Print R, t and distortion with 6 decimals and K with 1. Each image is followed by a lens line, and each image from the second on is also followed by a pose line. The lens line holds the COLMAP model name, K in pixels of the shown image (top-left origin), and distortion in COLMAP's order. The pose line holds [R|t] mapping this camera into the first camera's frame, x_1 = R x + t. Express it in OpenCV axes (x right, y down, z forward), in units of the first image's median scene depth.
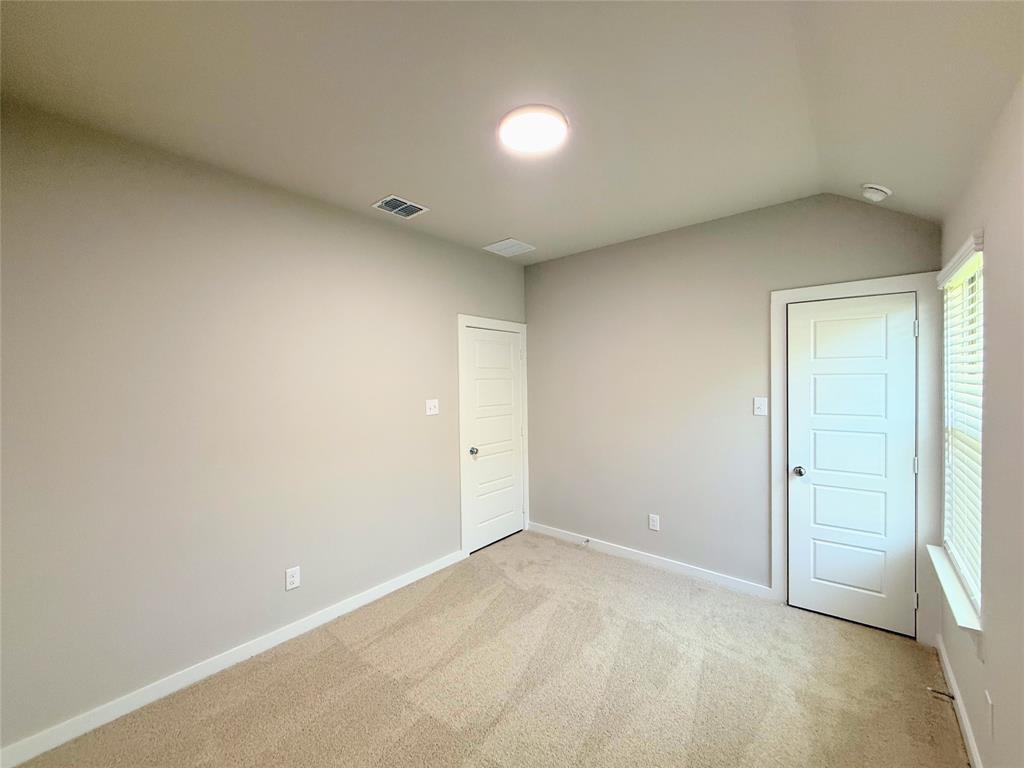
lens RADIAL K [[409.0, 0, 518.2], [0, 409.0, 391.0], [0, 0, 1]] dist [0.000719, -0.000253]
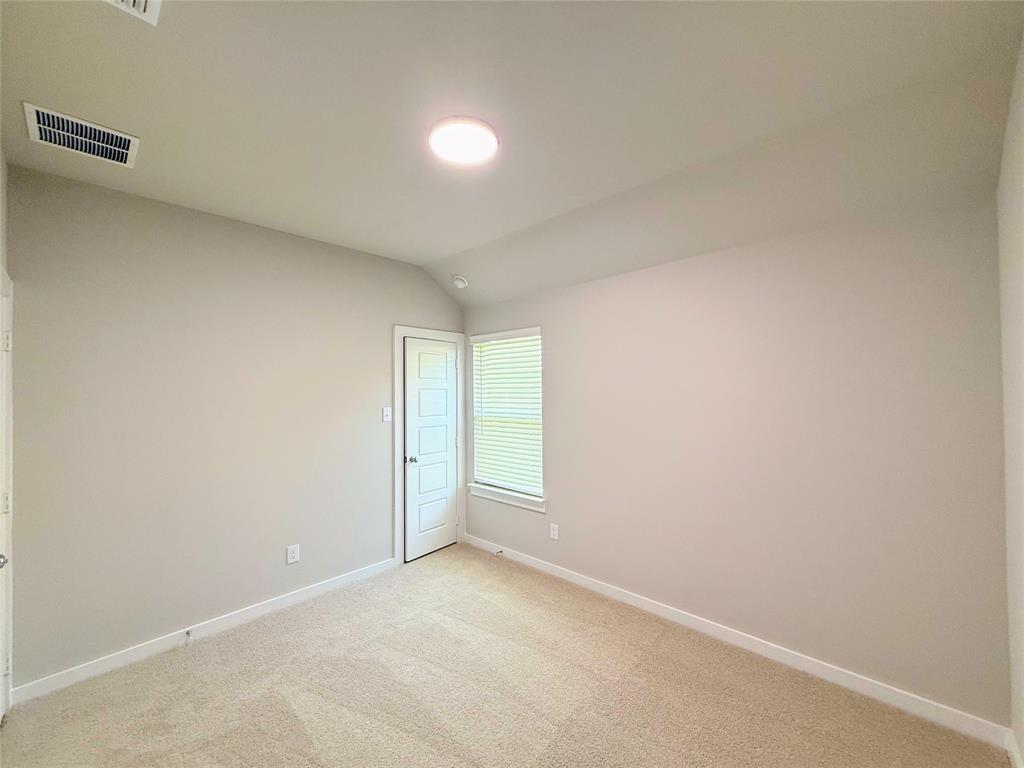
lens RADIAL K [[409.0, 0, 507.9], [0, 409.0, 386.9], [0, 0, 1]] dist [0.000719, -0.000253]
pose [[0.055949, 0.015333, 0.998316, -0.635113], [0.034272, 0.999263, -0.017268, -0.011699], [-0.997845, 0.035180, 0.055382, 0.562101]]
